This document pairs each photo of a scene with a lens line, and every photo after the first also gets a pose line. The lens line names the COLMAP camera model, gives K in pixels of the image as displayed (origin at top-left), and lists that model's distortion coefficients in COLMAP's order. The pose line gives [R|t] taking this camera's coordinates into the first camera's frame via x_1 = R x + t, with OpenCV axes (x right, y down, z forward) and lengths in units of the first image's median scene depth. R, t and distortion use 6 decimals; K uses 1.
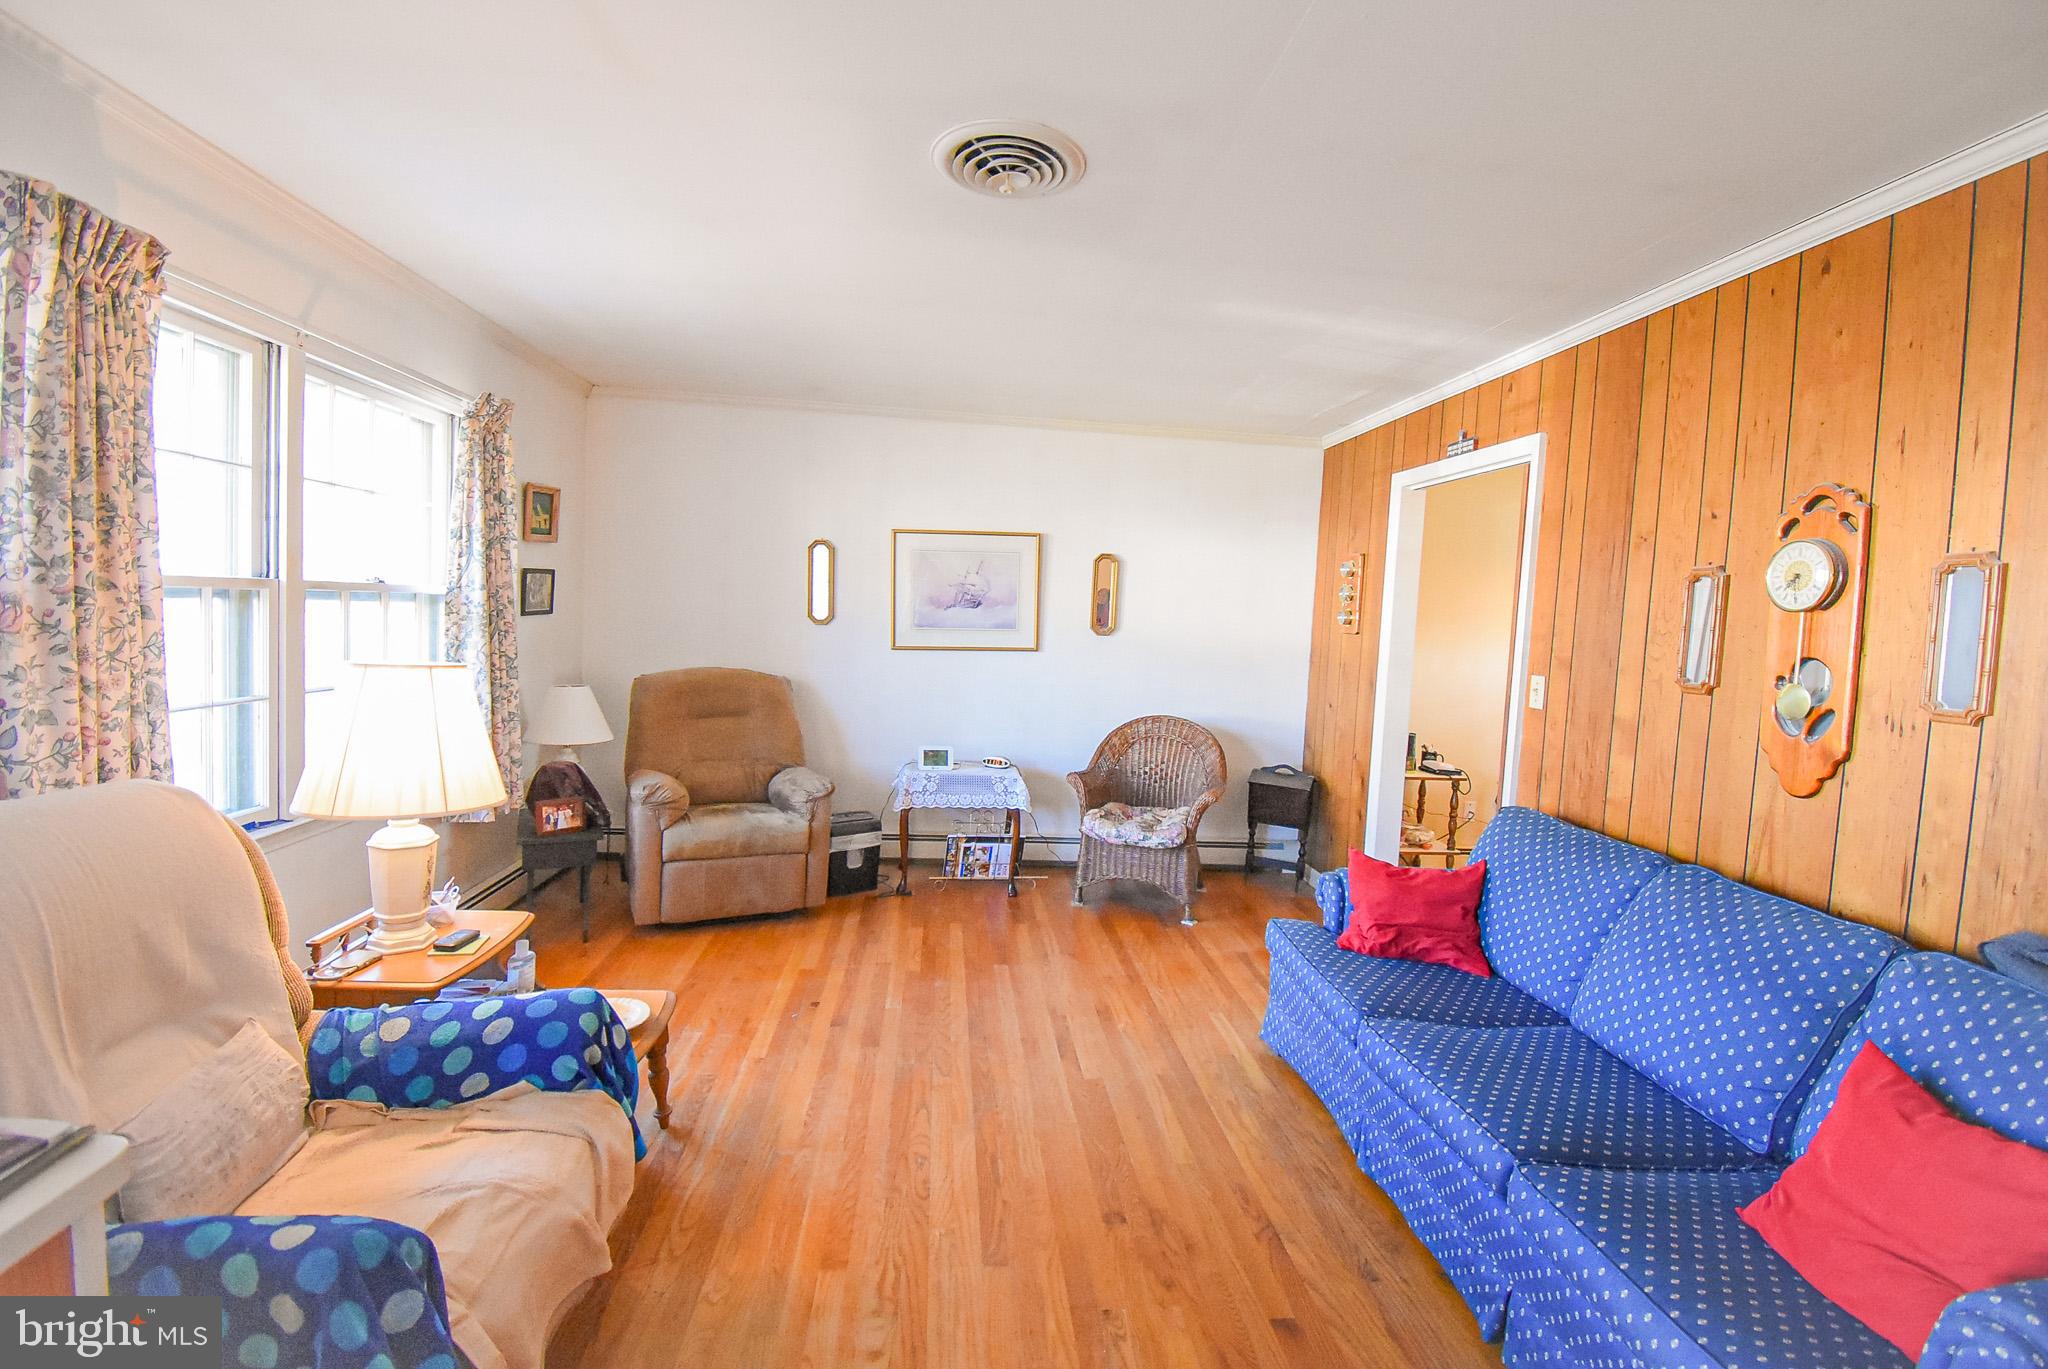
lens RADIAL K [[903.5, 0, 1034.1], [0, 903.5, 667.0], [0, 0, 1]] dist [0.019058, -0.023697]
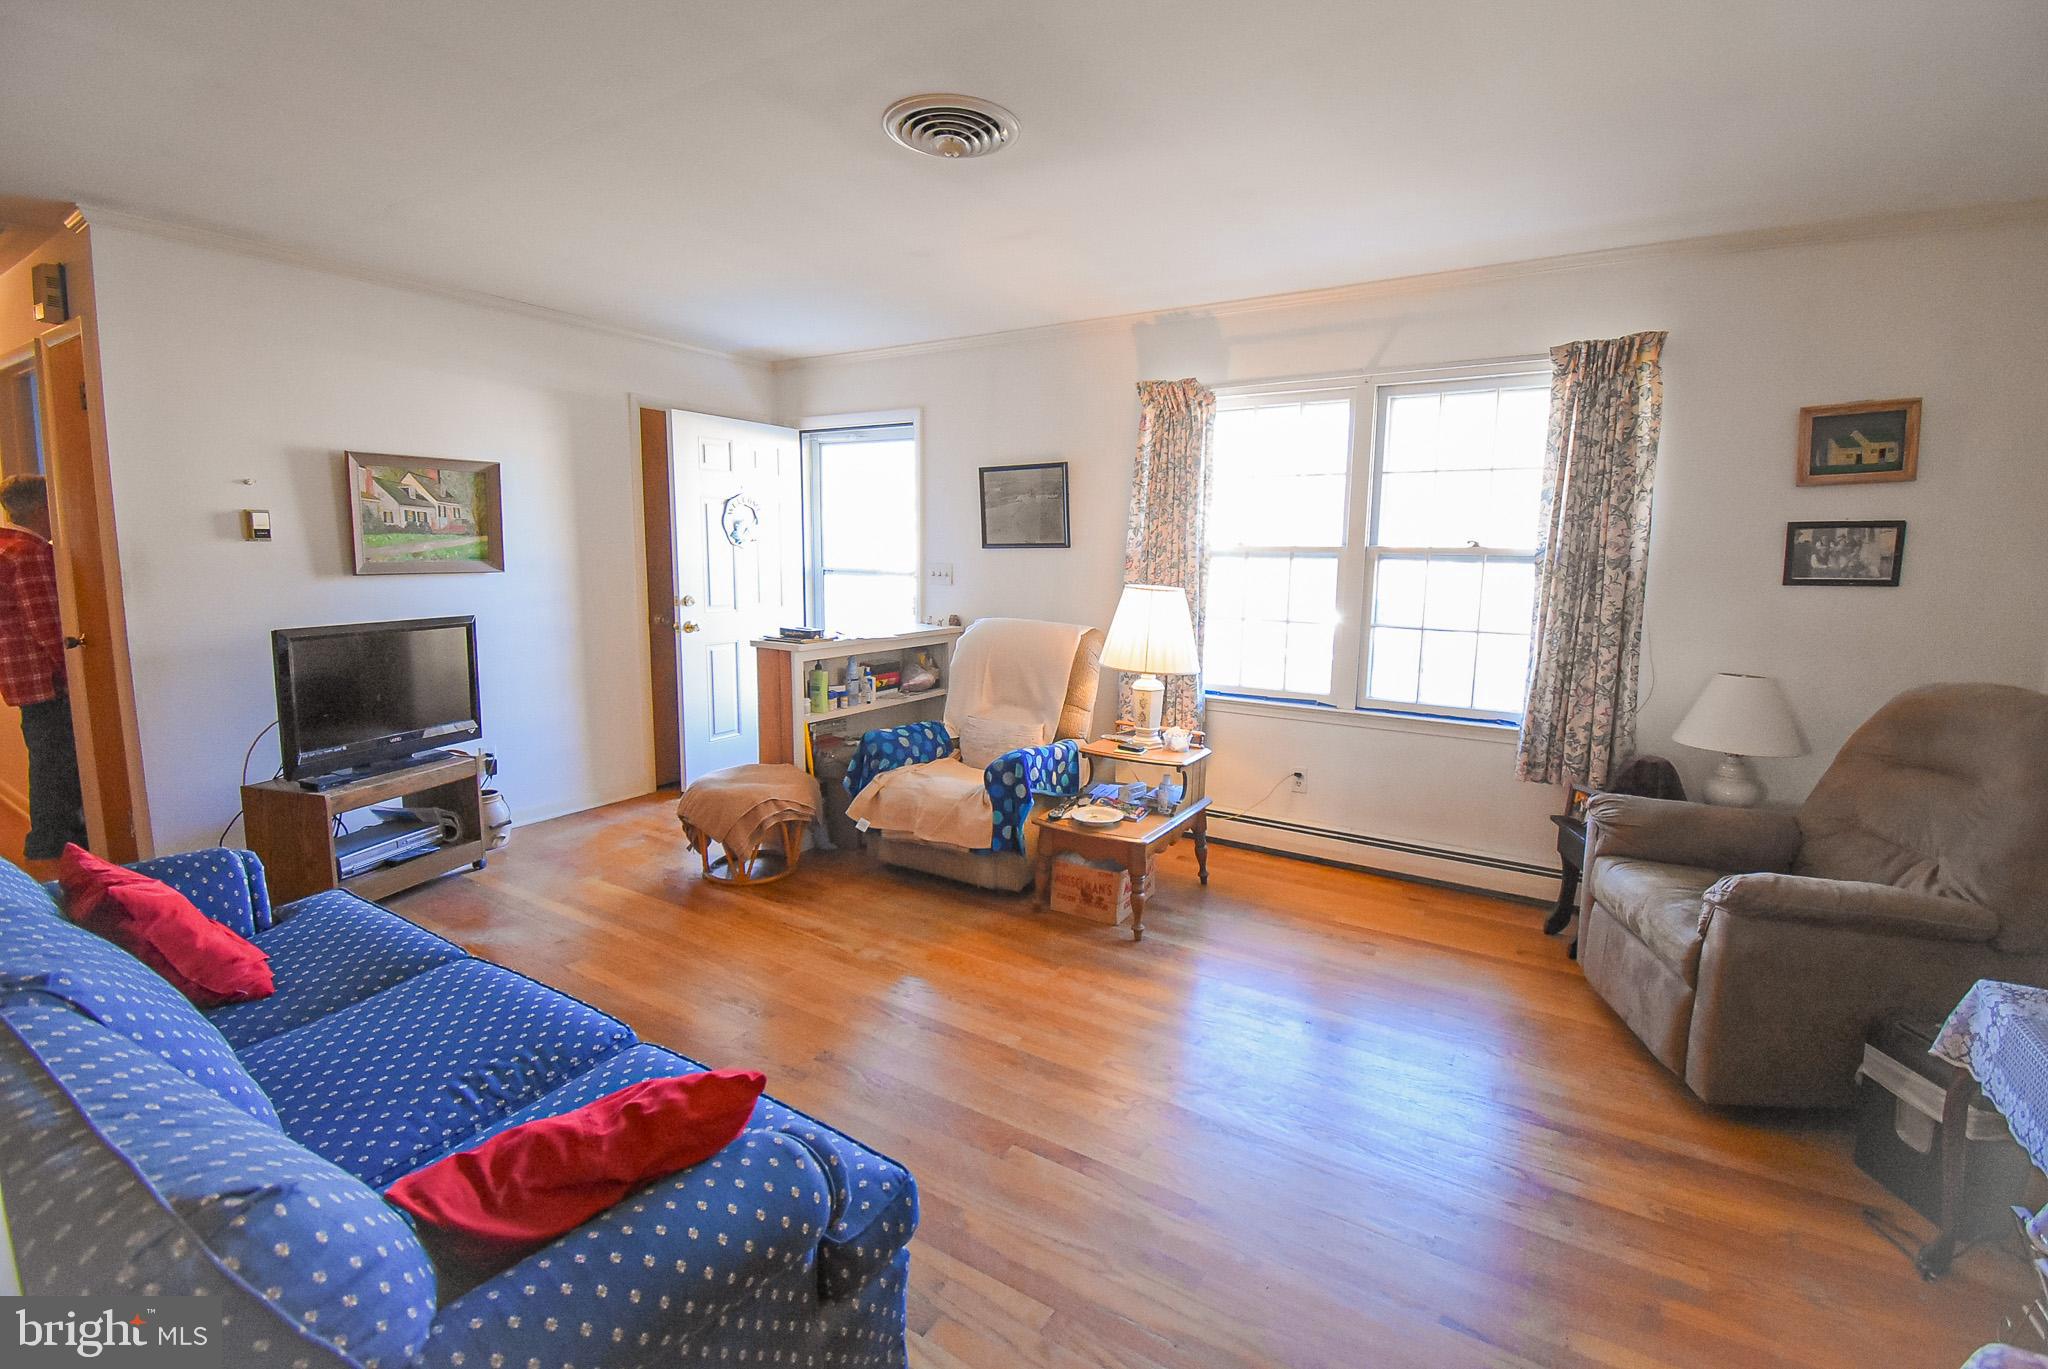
lens RADIAL K [[903.5, 0, 1034.1], [0, 903.5, 667.0], [0, 0, 1]] dist [0.019058, -0.023697]
pose [[-0.608676, 0.037008, -0.792555, 0.628035], [-0.094665, 0.988389, 0.118855, -0.027221], [0.787751, 0.147371, -0.598105, 1.421180]]
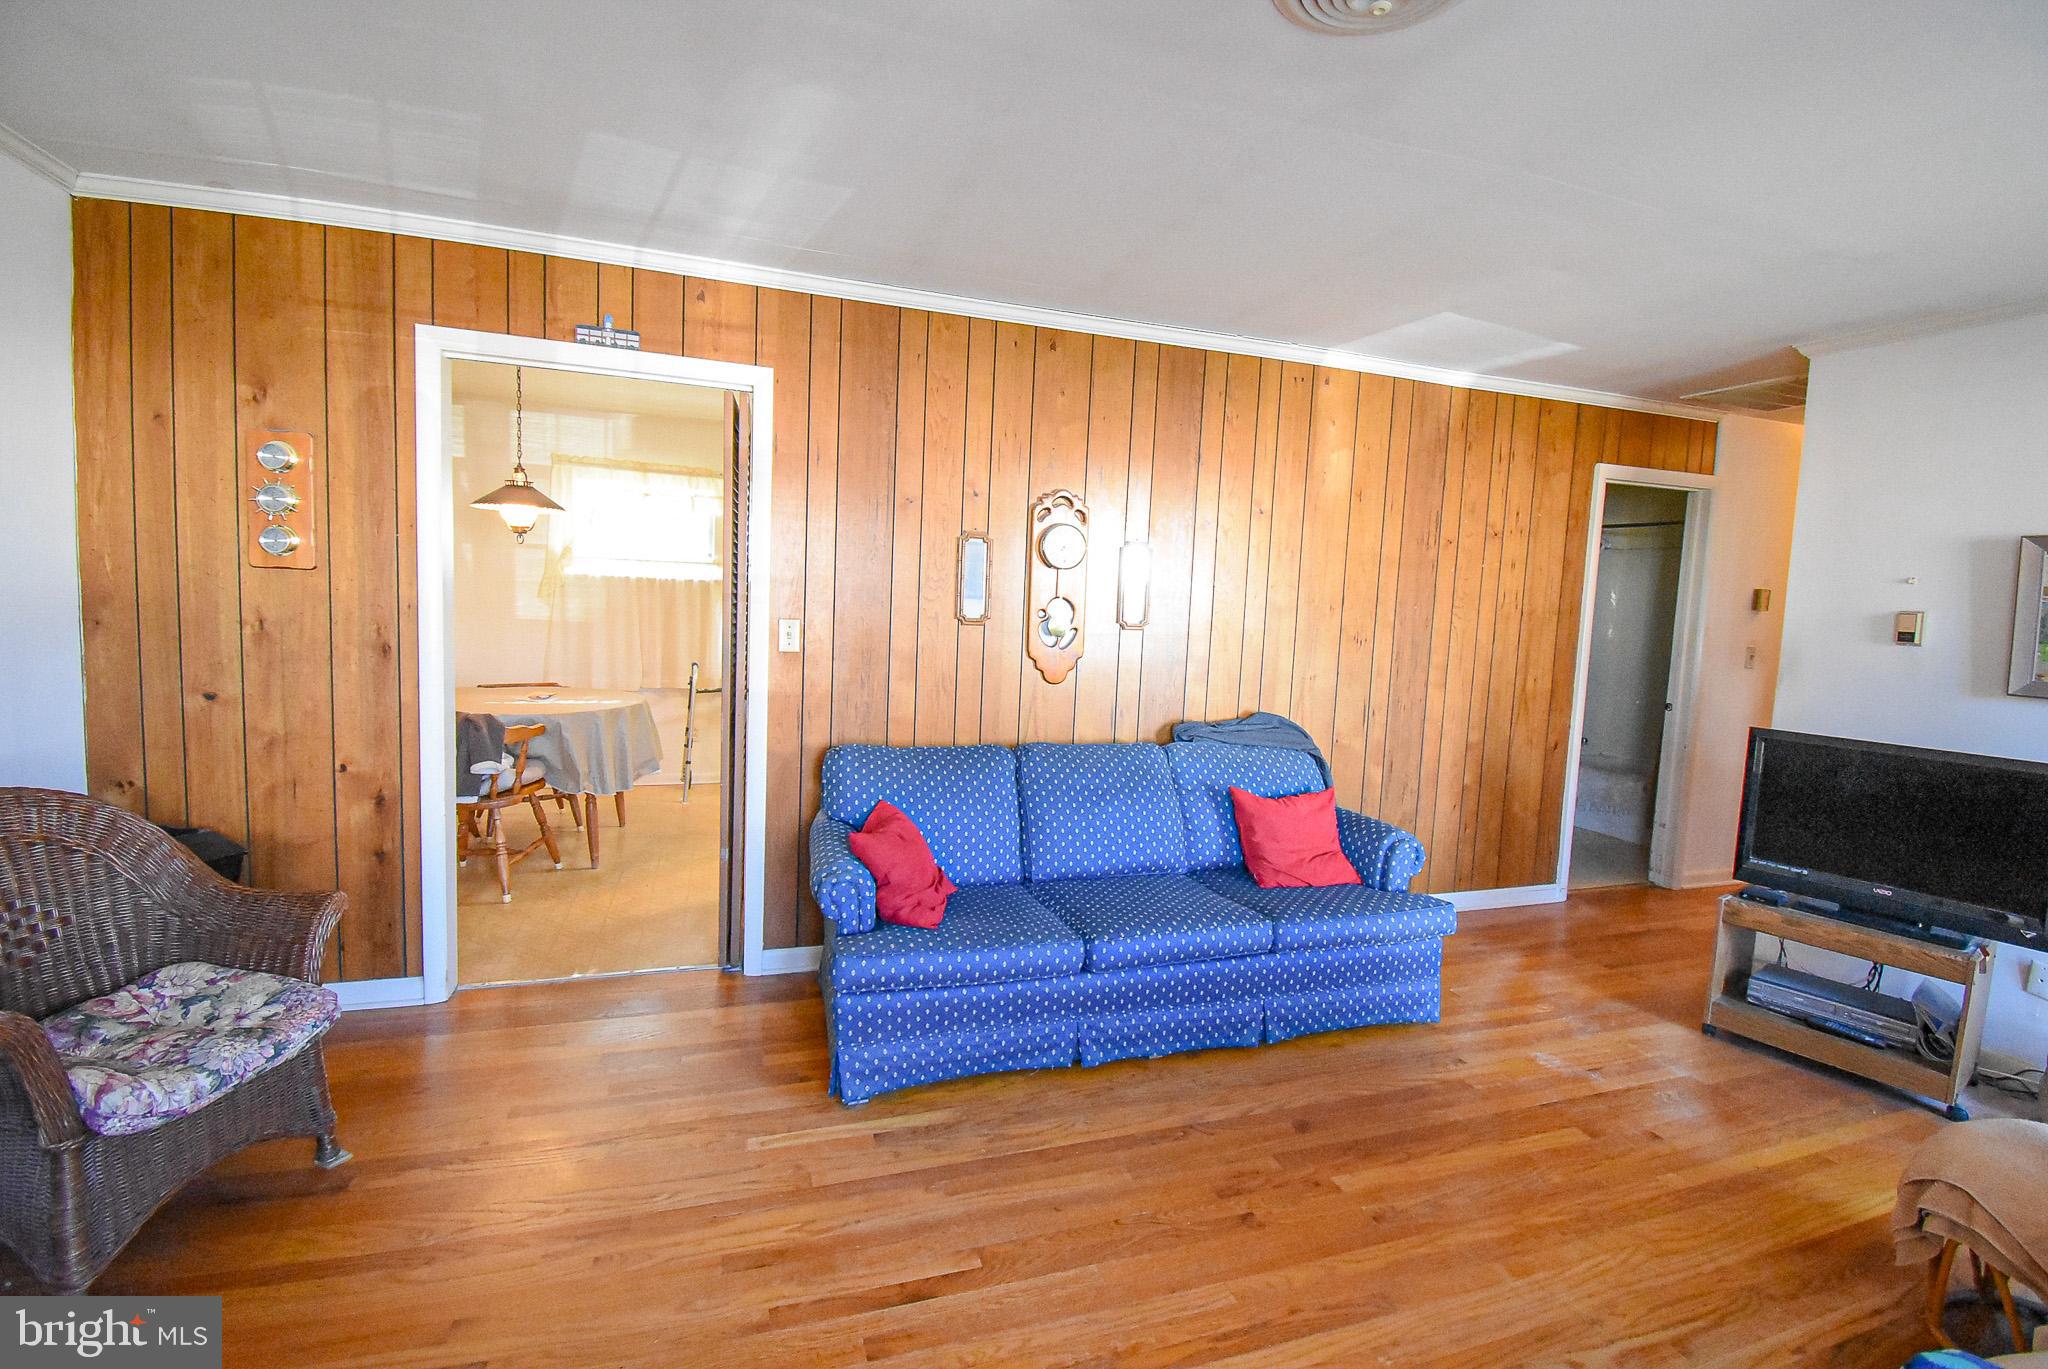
lens RADIAL K [[895.3, 0, 1024.0], [0, 895.3, 684.5], [0, 0, 1]] dist [0.022018, -0.022468]
pose [[-0.216687, -0.148731, 0.964845, -0.553050], [0.008823, 0.987988, 0.154280, -0.081760], [-0.976201, 0.041943, -0.212772, 1.109474]]
